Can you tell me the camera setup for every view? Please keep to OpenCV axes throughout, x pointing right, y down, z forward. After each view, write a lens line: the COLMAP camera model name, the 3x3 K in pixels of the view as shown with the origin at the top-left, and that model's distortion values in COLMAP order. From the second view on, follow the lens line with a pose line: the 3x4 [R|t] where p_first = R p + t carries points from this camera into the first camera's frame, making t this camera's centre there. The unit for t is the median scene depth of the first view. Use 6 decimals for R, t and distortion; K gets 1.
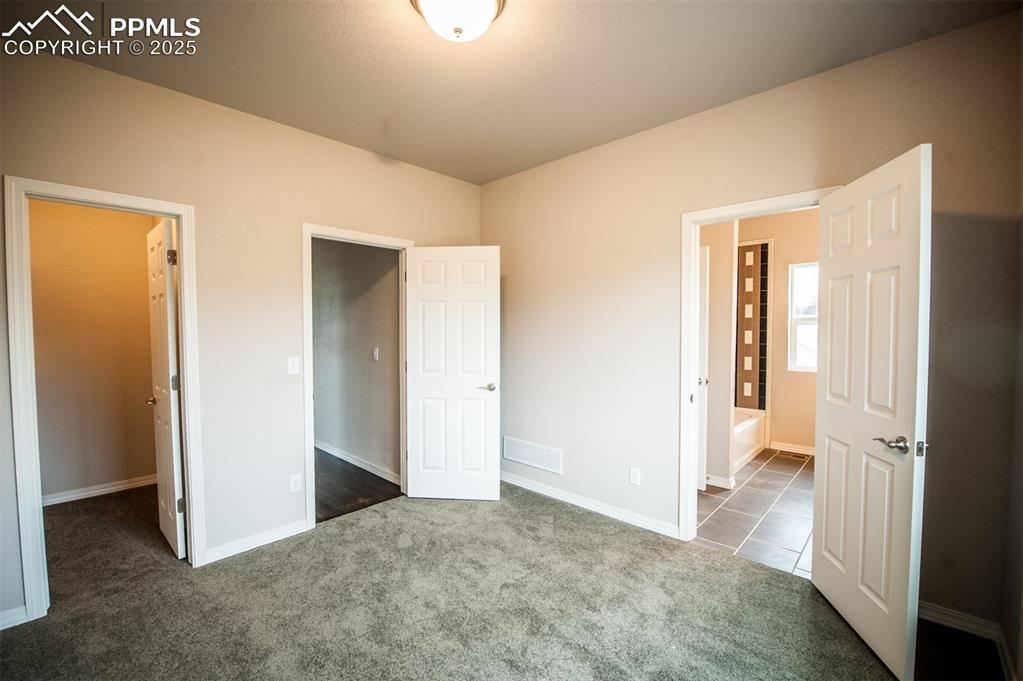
lens RADIAL K [[411.5, 0, 515.6], [0, 411.5, 340.9], [0, 0, 1]] dist [-0.016807, -0.000188]
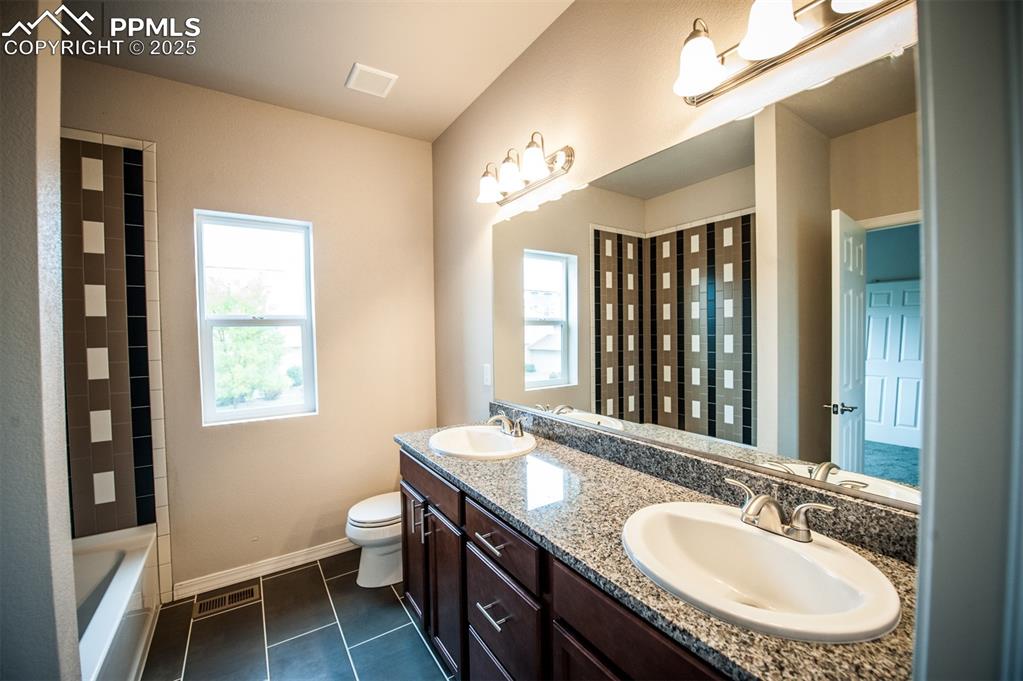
lens RADIAL K [[411.5, 0, 515.6], [0, 411.5, 340.9], [0, 0, 1]] dist [-0.016807, -0.000188]
pose [[0.211418, -0.022214, 0.977143, 0.260109], [0.046674, 0.998831, 0.012609, -0.017395], [-0.976281, 0.042941, 0.212207, 0.503241]]
